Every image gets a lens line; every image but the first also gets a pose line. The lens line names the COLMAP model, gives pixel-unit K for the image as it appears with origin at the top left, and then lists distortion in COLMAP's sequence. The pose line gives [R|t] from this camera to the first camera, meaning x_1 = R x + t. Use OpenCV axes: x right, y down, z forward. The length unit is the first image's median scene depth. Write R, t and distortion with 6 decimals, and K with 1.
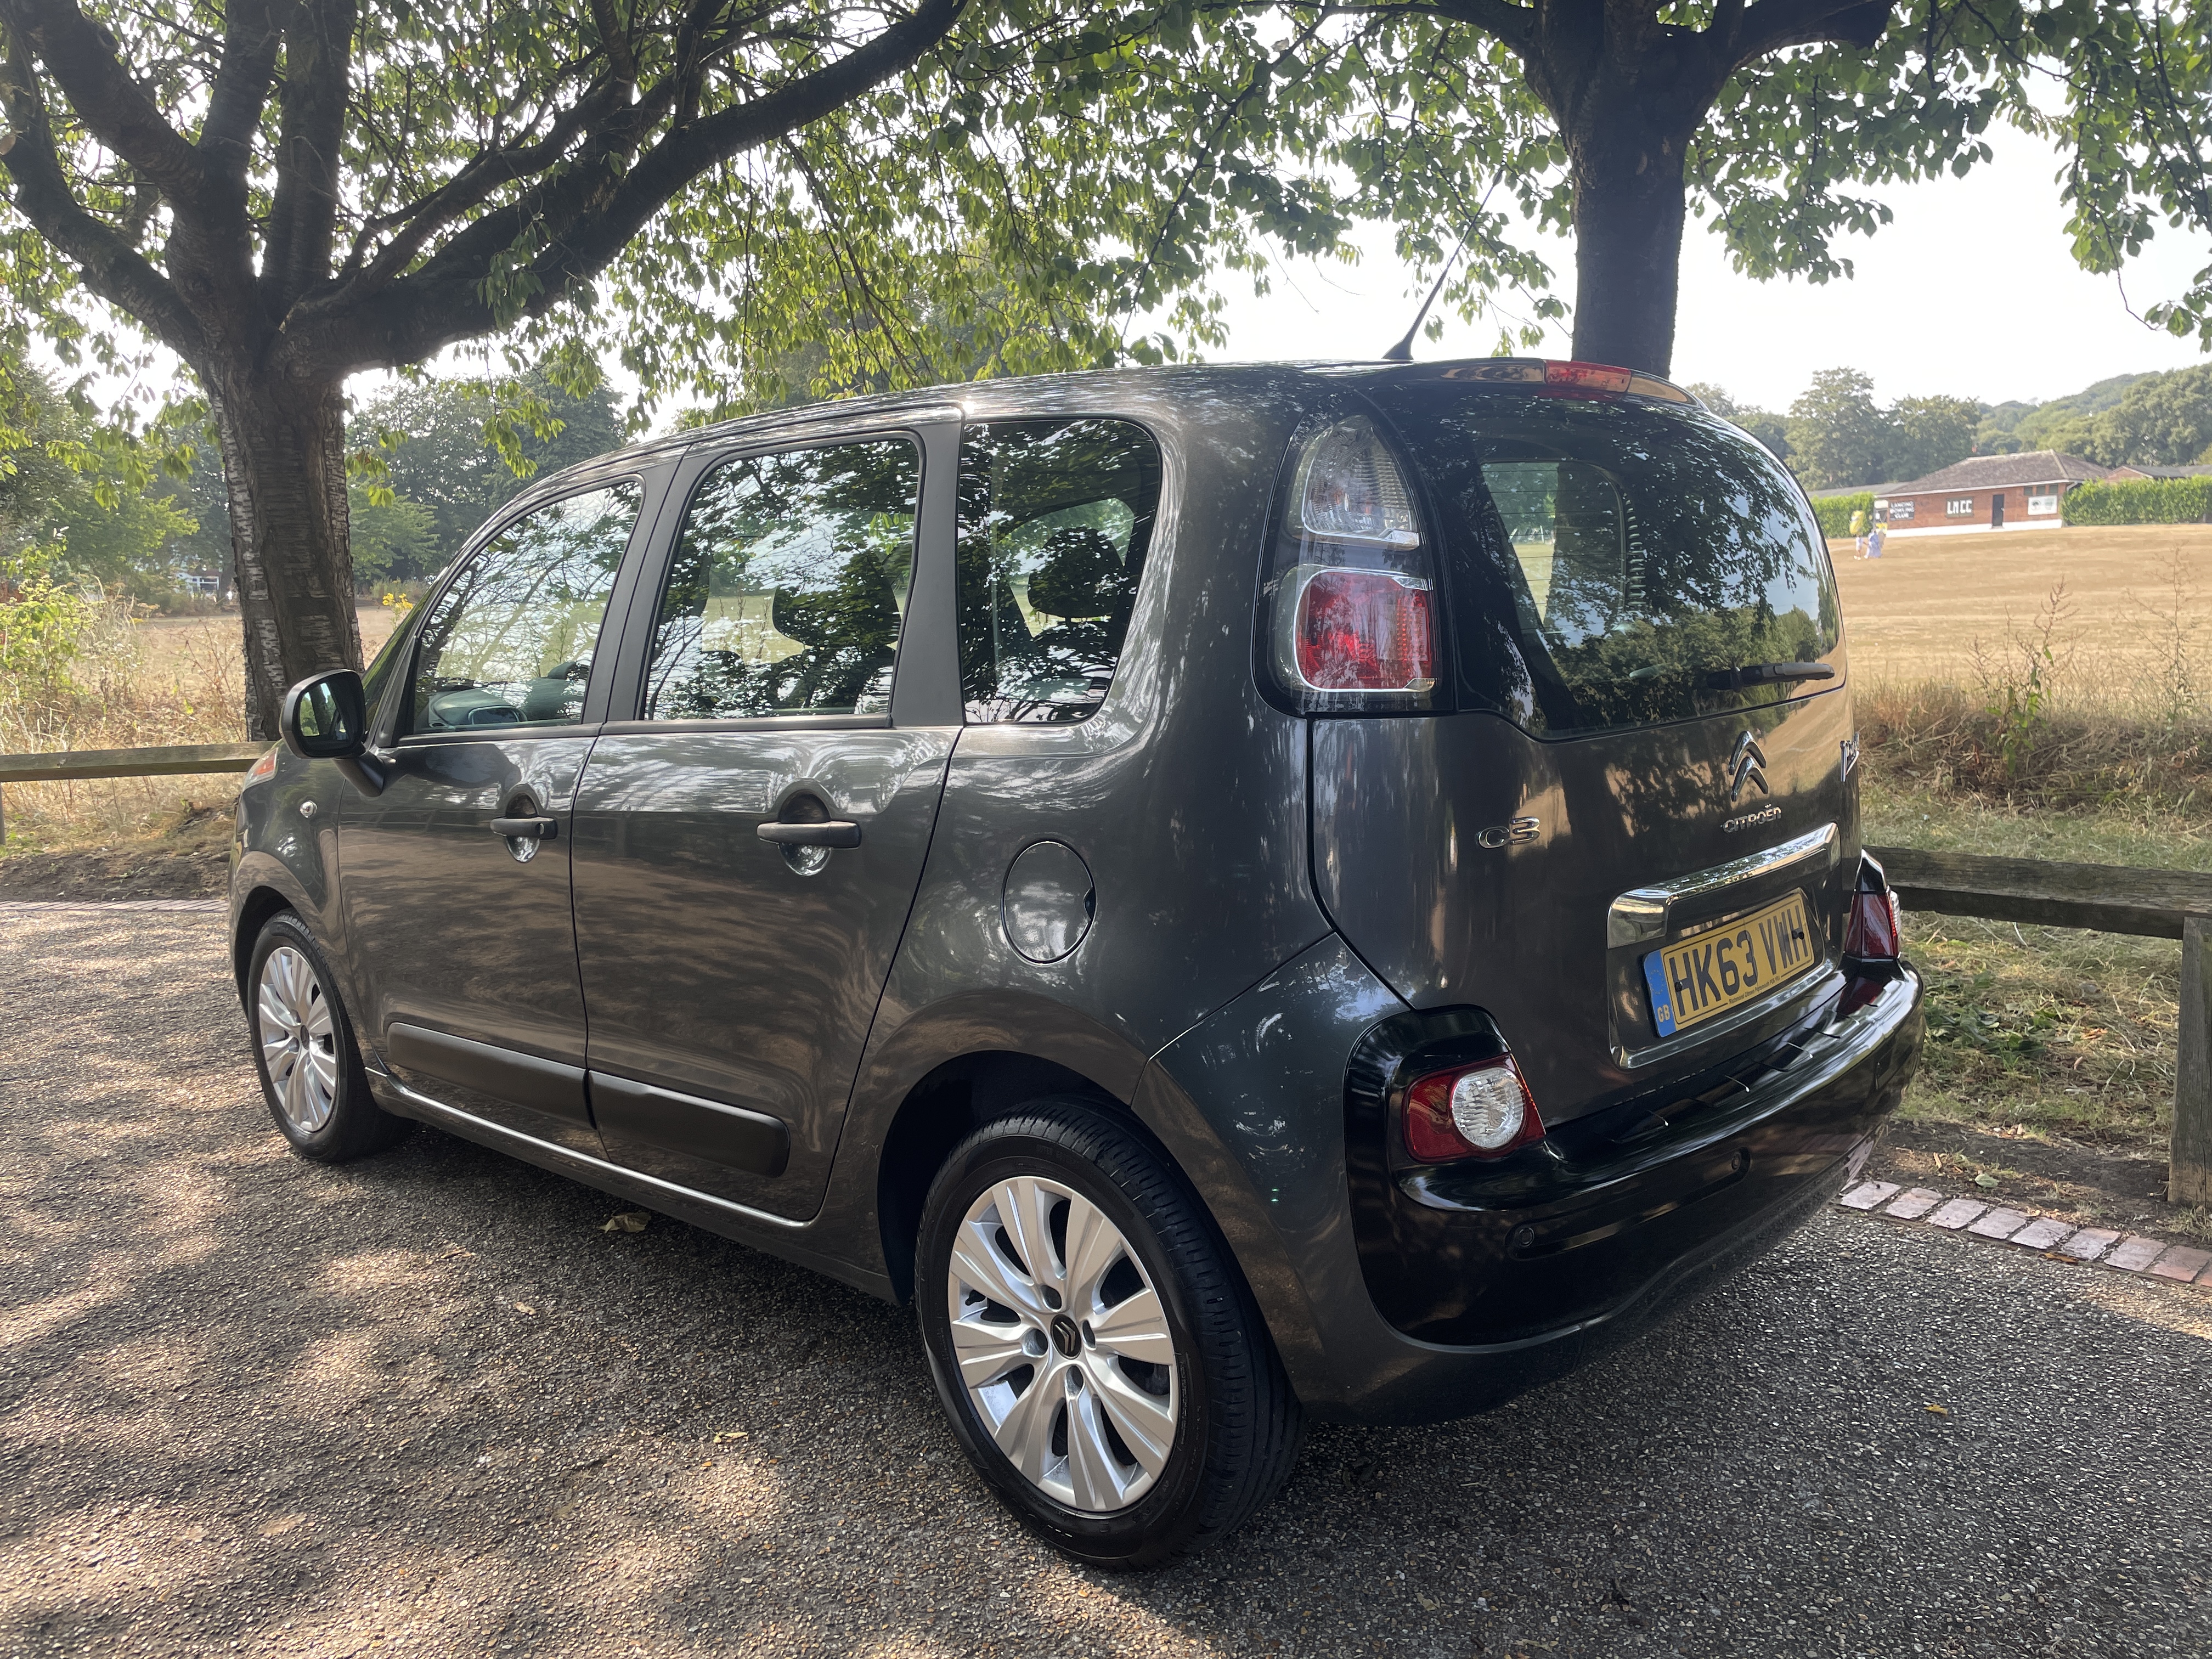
lens RADIAL K [[1684.4, 0, 1117.9], [0, 1684.4, 796.5], [0, 0, 1]] dist [0.073465, -0.106642]
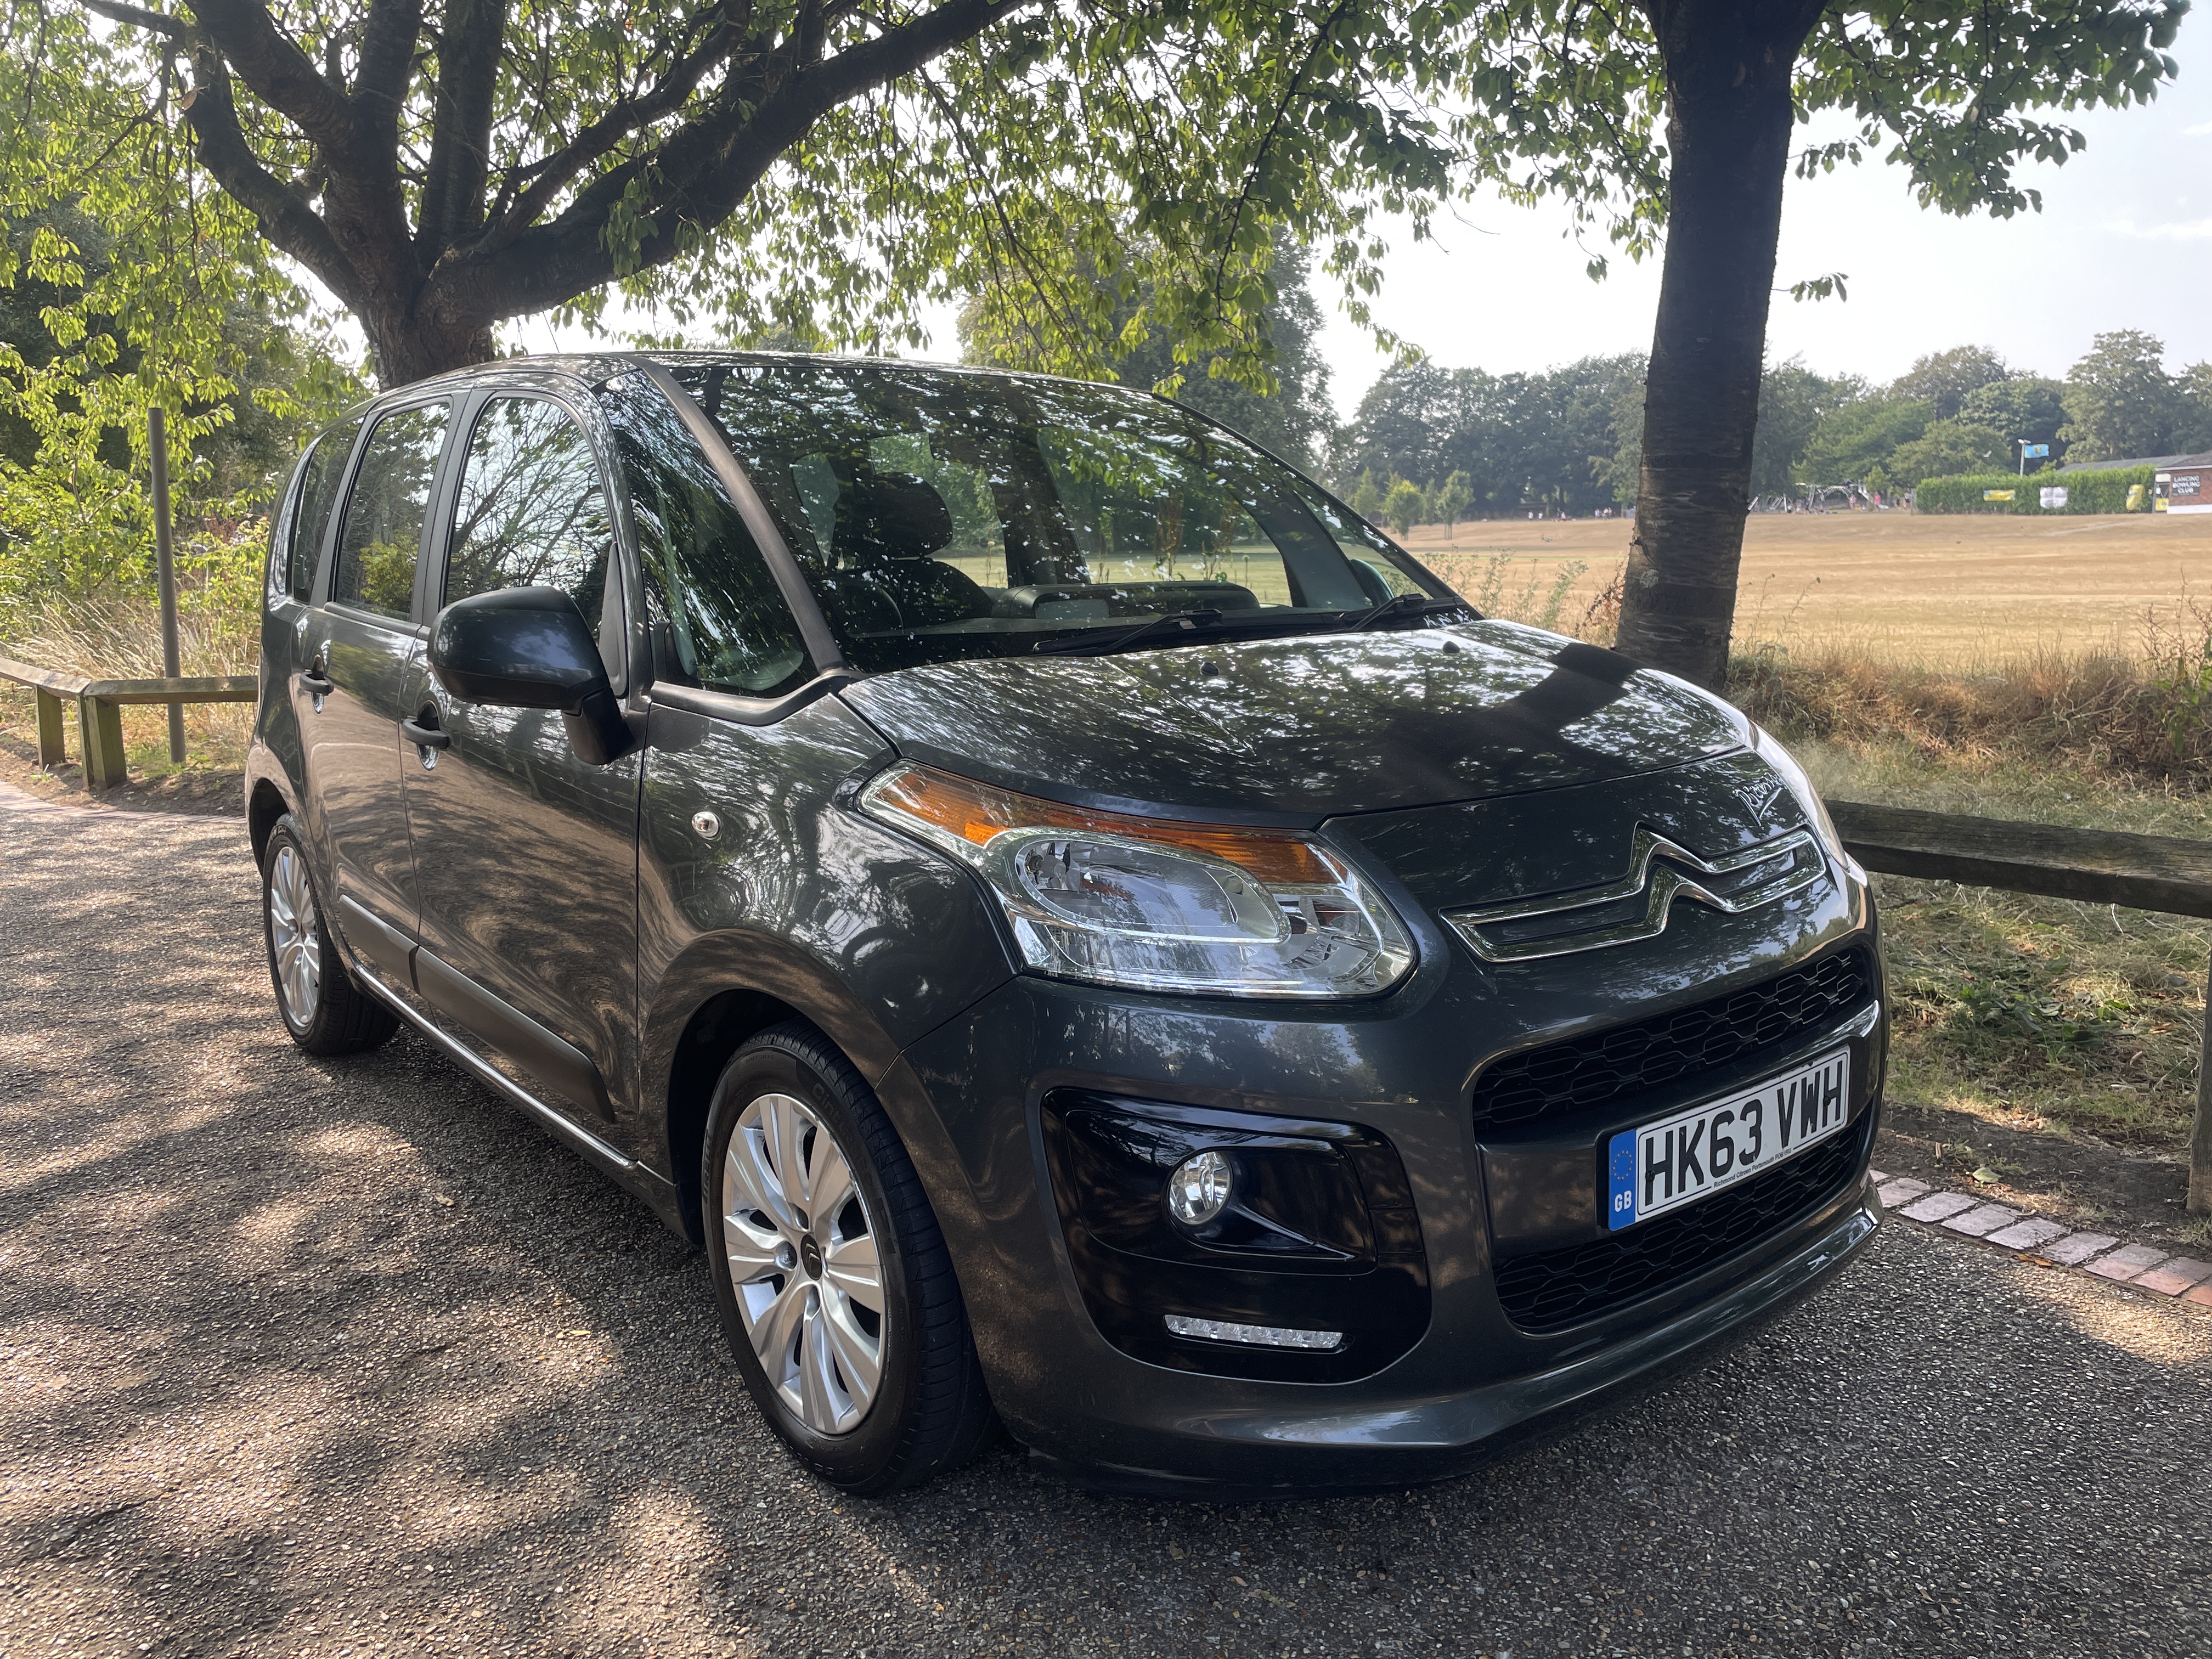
lens RADIAL K [[1672.1, 0, 1121.7], [0, 1672.1, 826.1], [0, 0, 1]] dist [0.076972, -0.110544]
pose [[0.990421, 0.037456, -0.132904, 0.153591], [-0.032737, 0.998760, 0.037511, 0.017928], [0.134144, -0.032801, 0.990419, 0.039467]]
